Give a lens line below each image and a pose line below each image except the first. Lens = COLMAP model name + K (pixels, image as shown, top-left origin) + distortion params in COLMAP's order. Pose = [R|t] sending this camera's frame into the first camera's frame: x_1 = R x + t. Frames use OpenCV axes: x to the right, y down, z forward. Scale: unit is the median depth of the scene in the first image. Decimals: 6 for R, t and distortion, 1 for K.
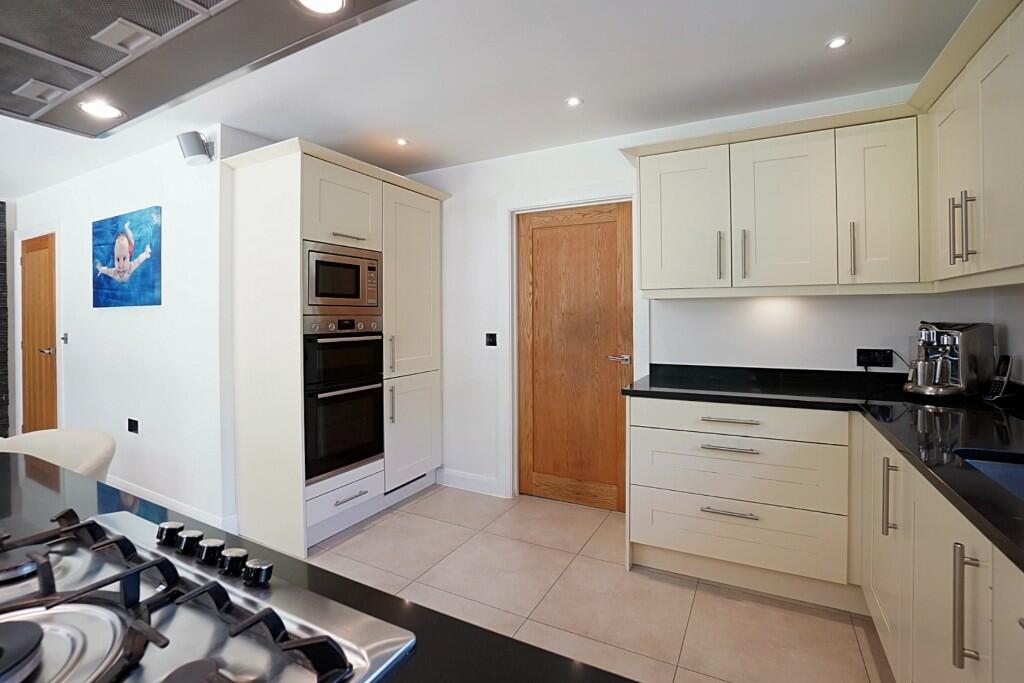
lens RADIAL K [[457.2, 0, 502.1], [0, 457.2, 326.6], [0, 0, 1]] dist [-0.054452, 0.018931]
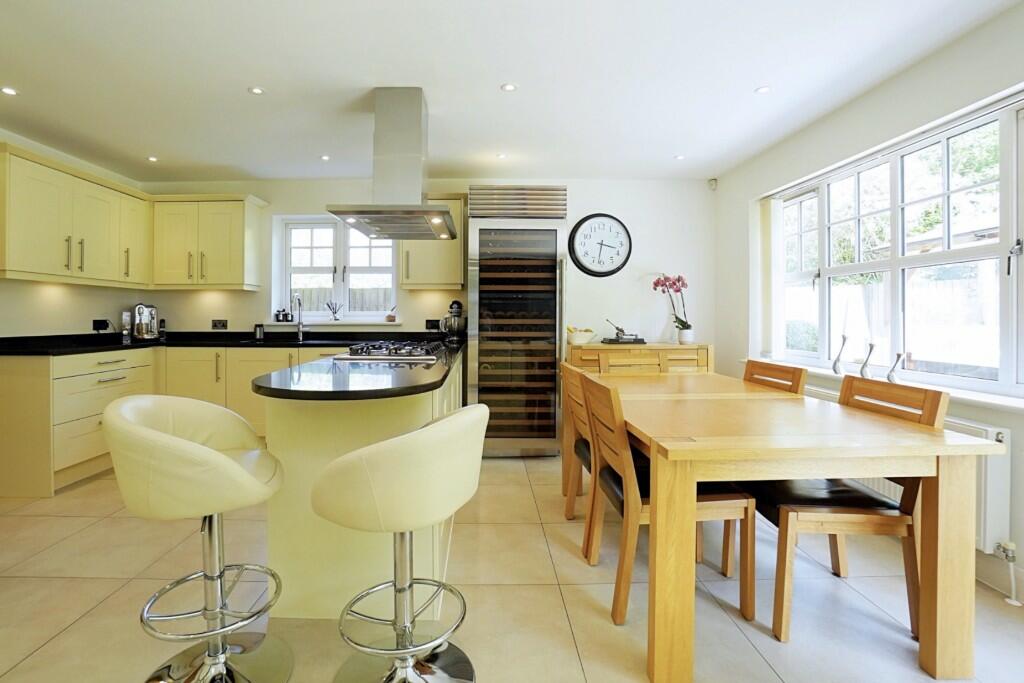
lens RADIAL K [[457.2, 0, 502.1], [0, 457.2, 326.6], [0, 0, 1]] dist [-0.054452, 0.018931]
pose [[-0.507739, -0.004125, 0.861501, -1.496721], [0.016385, 0.999761, 0.014444, 0.083827], [-0.861355, 0.021449, -0.507550, 0.587601]]
